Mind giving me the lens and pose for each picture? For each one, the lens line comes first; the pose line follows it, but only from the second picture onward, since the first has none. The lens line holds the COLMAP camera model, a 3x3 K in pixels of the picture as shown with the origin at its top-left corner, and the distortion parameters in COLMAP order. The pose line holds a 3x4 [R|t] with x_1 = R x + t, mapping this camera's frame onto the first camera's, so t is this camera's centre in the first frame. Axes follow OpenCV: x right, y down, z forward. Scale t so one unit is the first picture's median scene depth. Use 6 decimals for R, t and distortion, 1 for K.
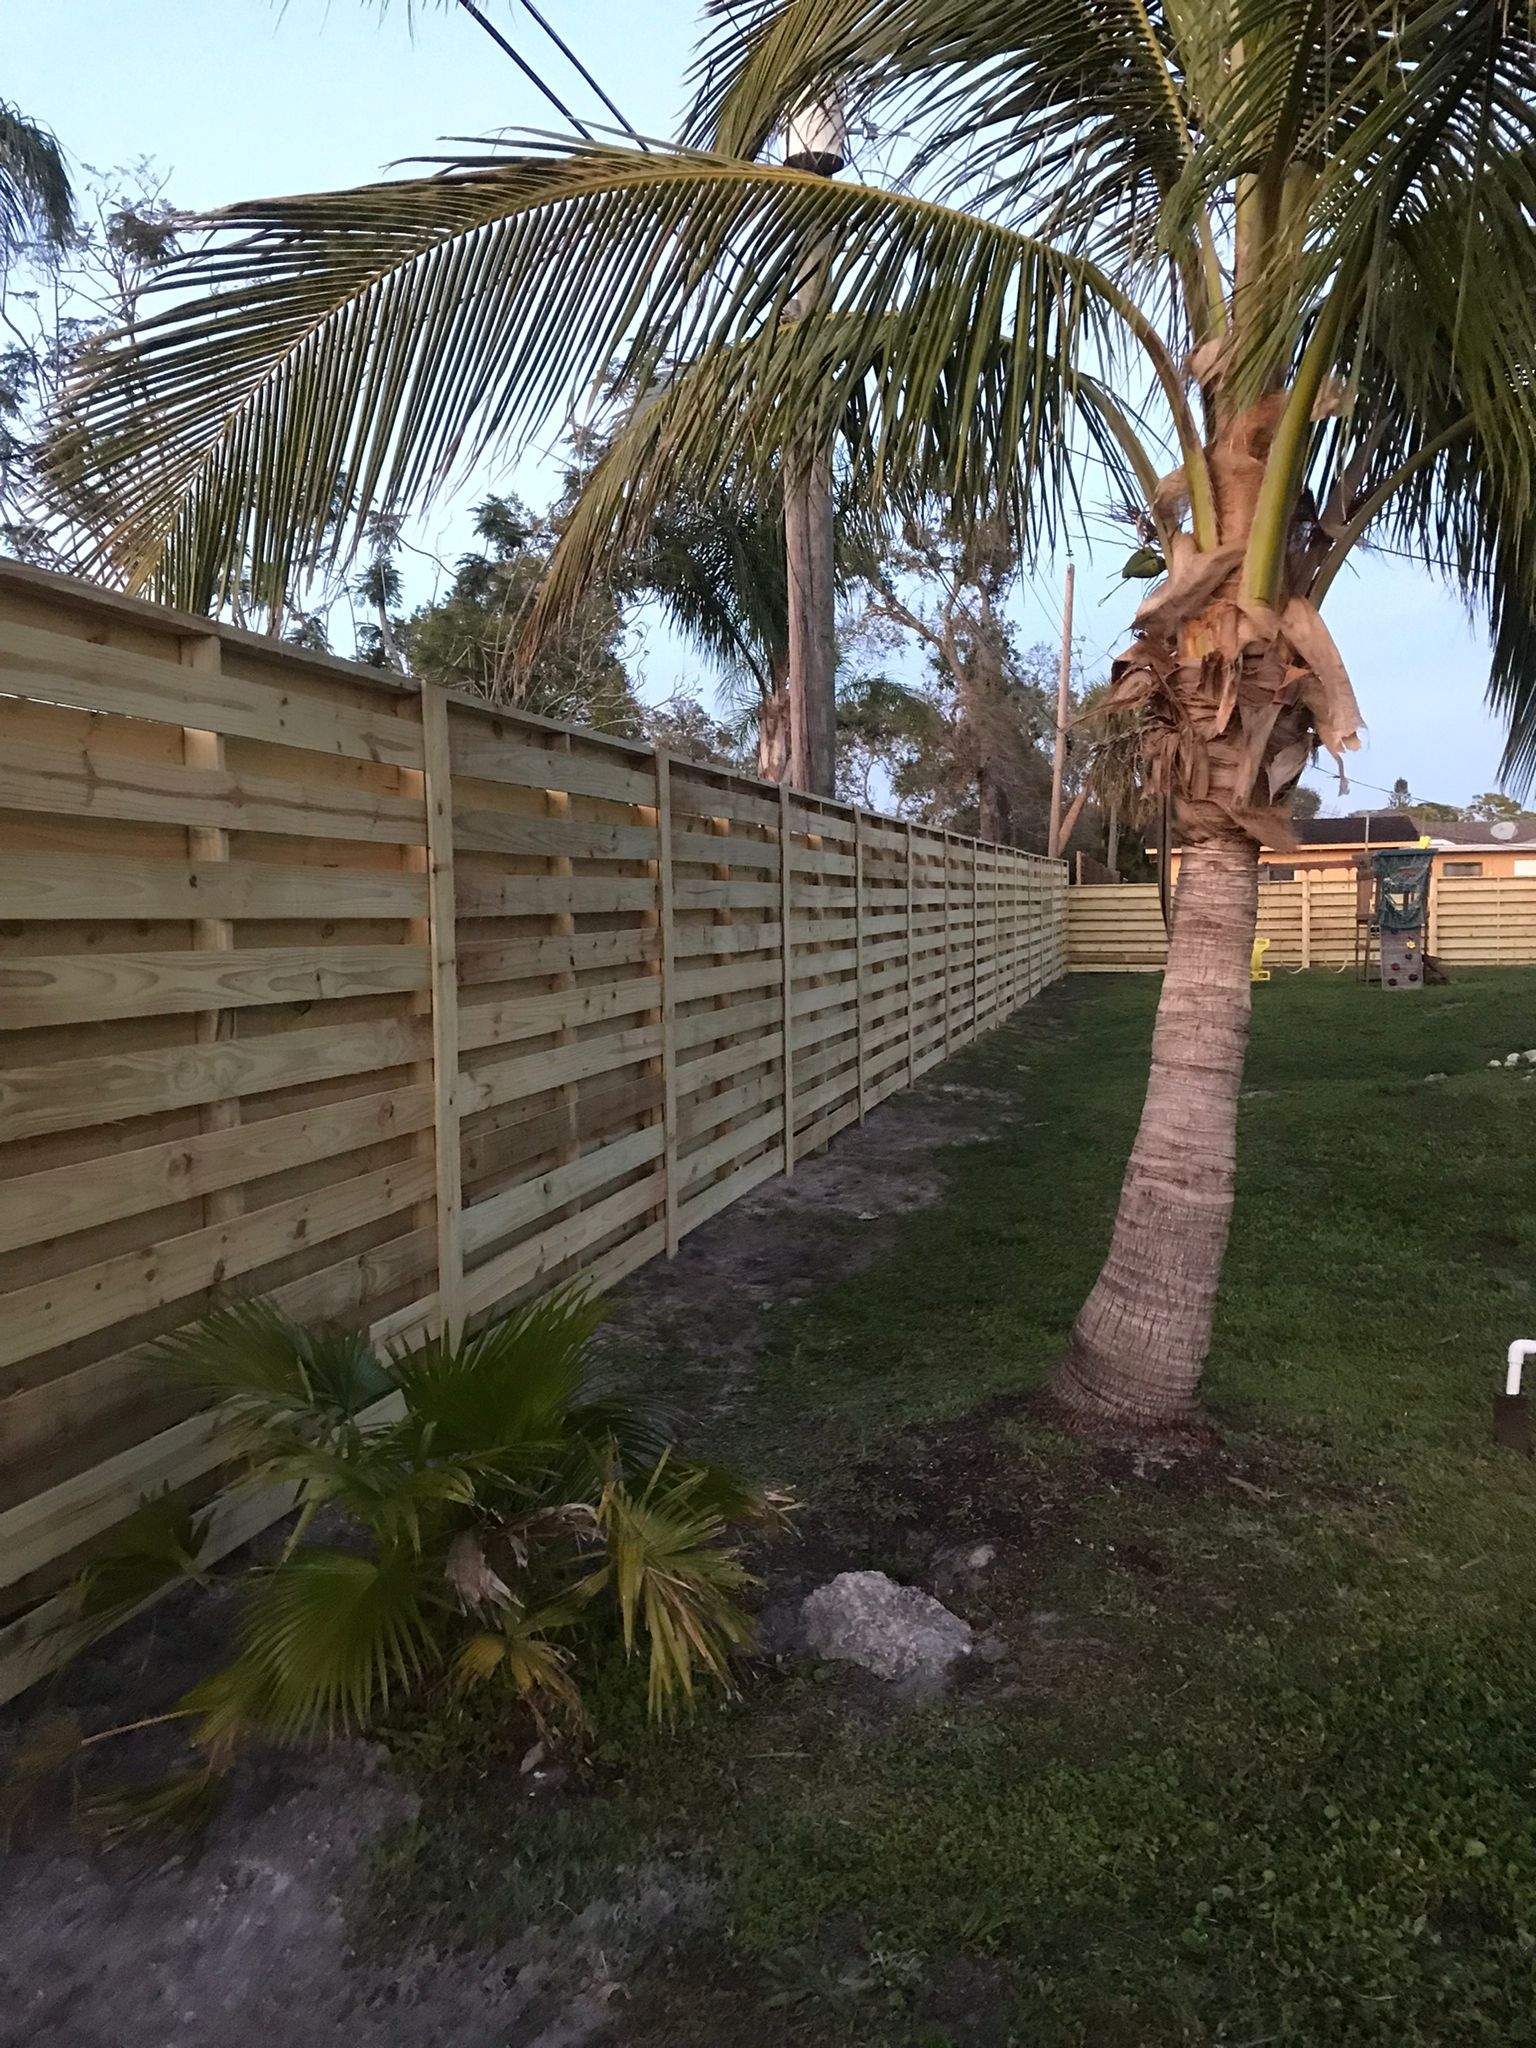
lens RADIAL K [[1663.5, 0, 772.4], [0, 1663.5, 1011.8], [0, 0, 1]] dist [0.050992, -0.059236]
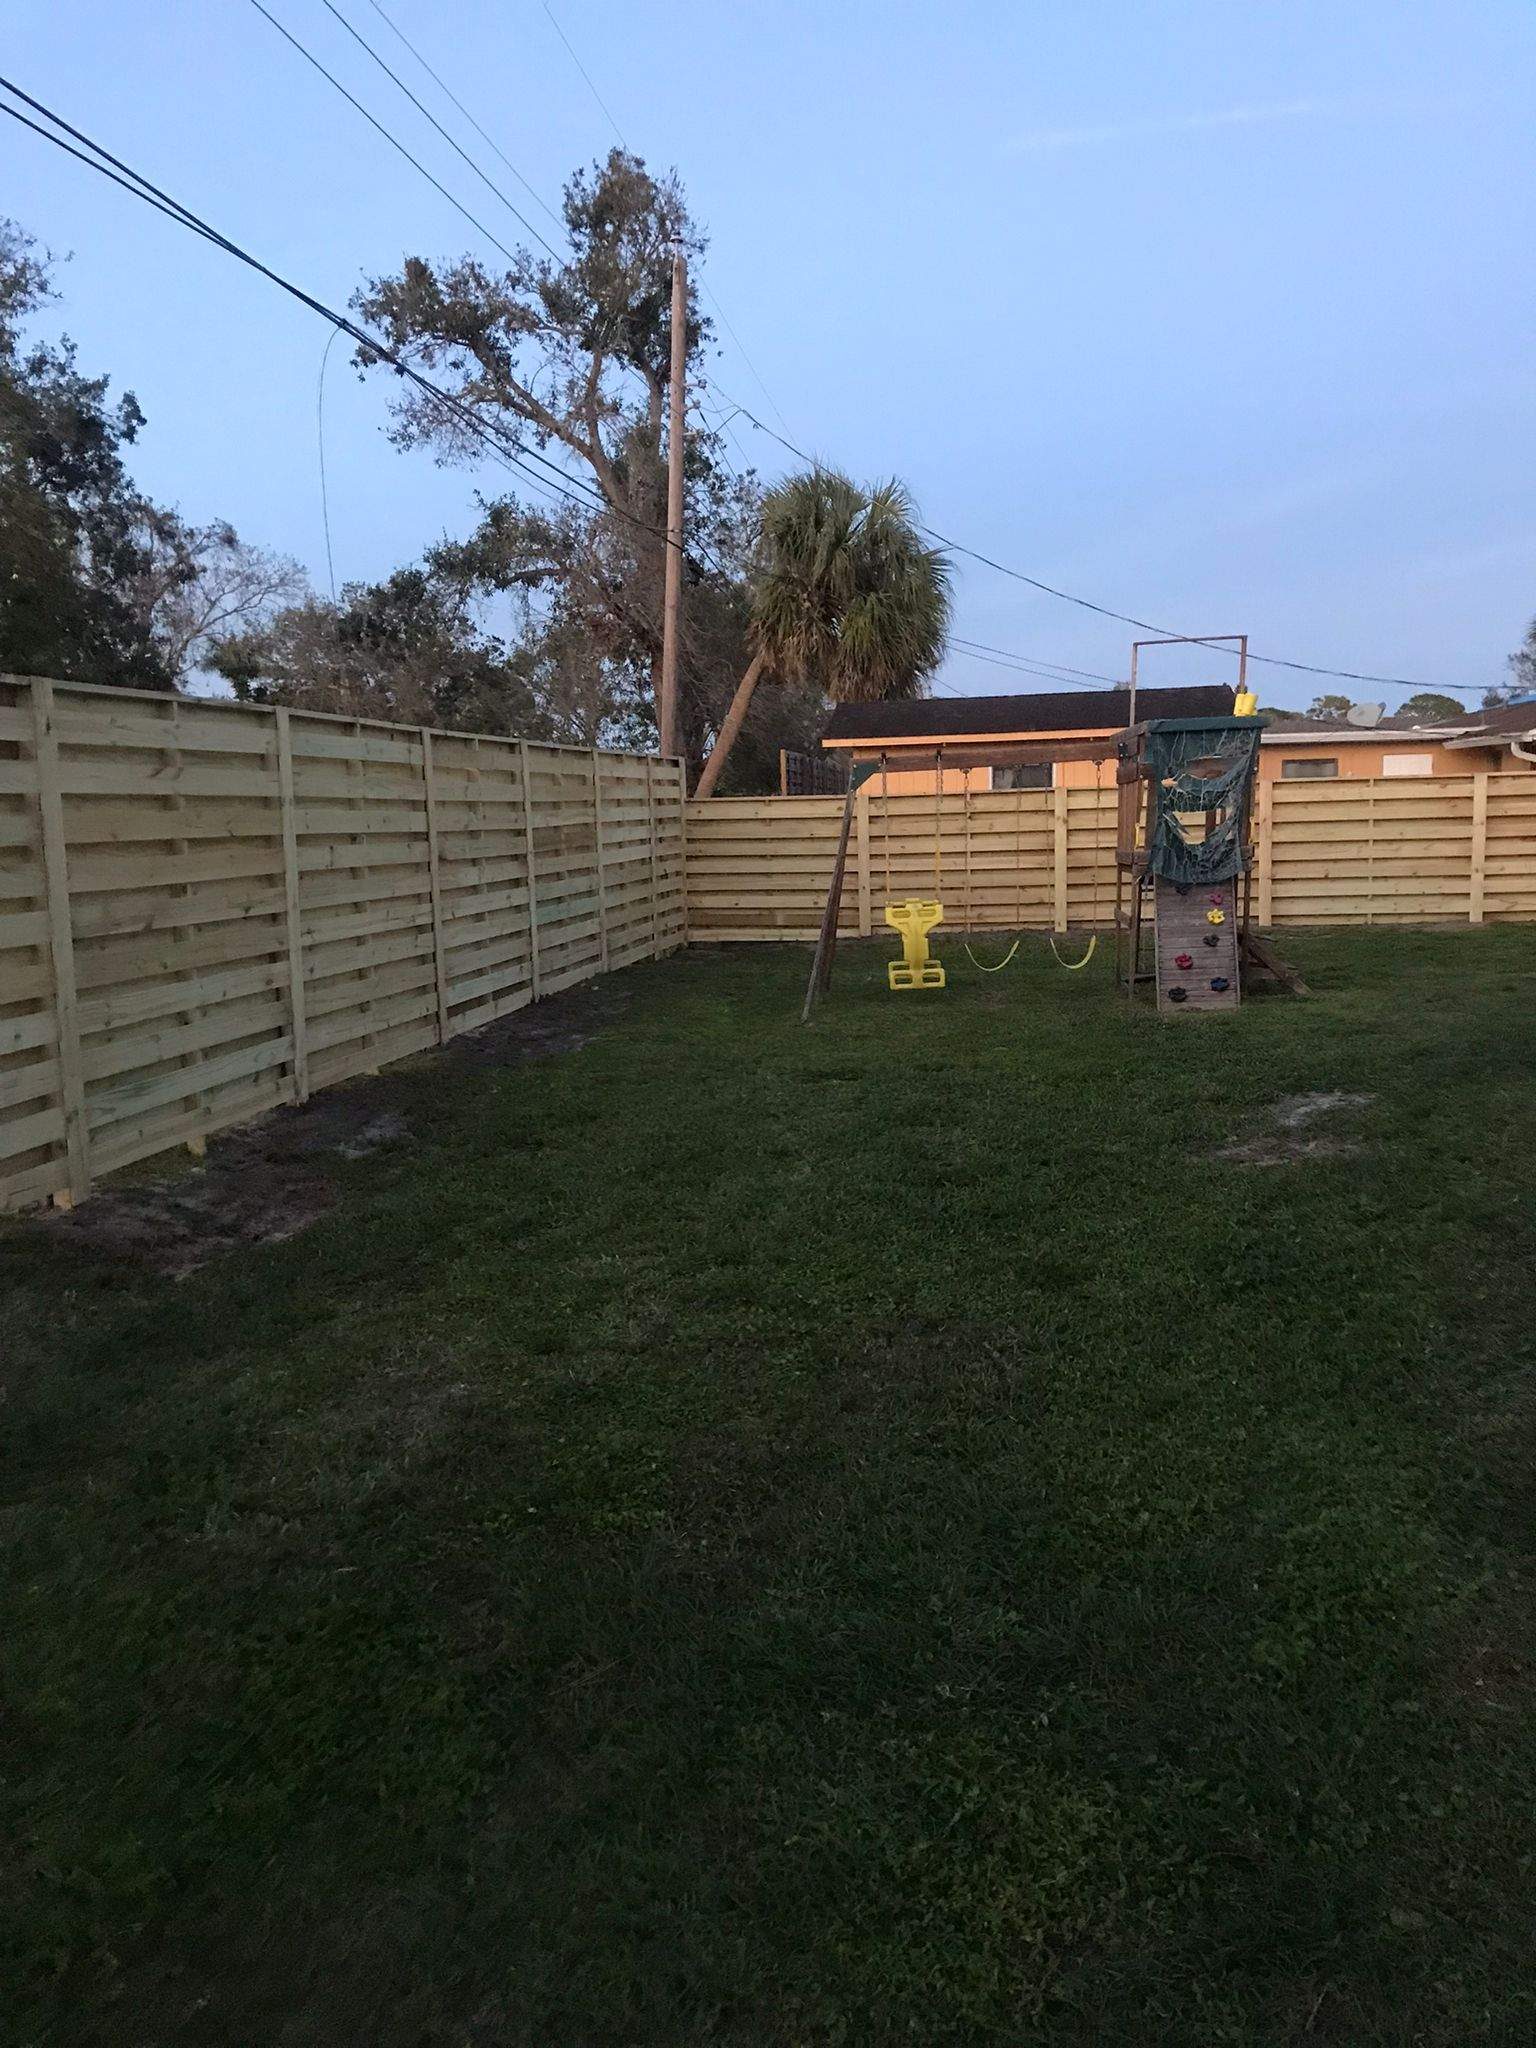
lens RADIAL K [[1674.6, 0, 766.7], [0, 1674.6, 1012.2], [0, 0, 1]] dist [0.048035, 0.001544]
pose [[0.996396, -0.019454, 0.082568, 0.855345], [0.015237, 0.998562, 0.051401, -0.159268], [-0.083449, -0.049957, 0.995259, 2.126727]]
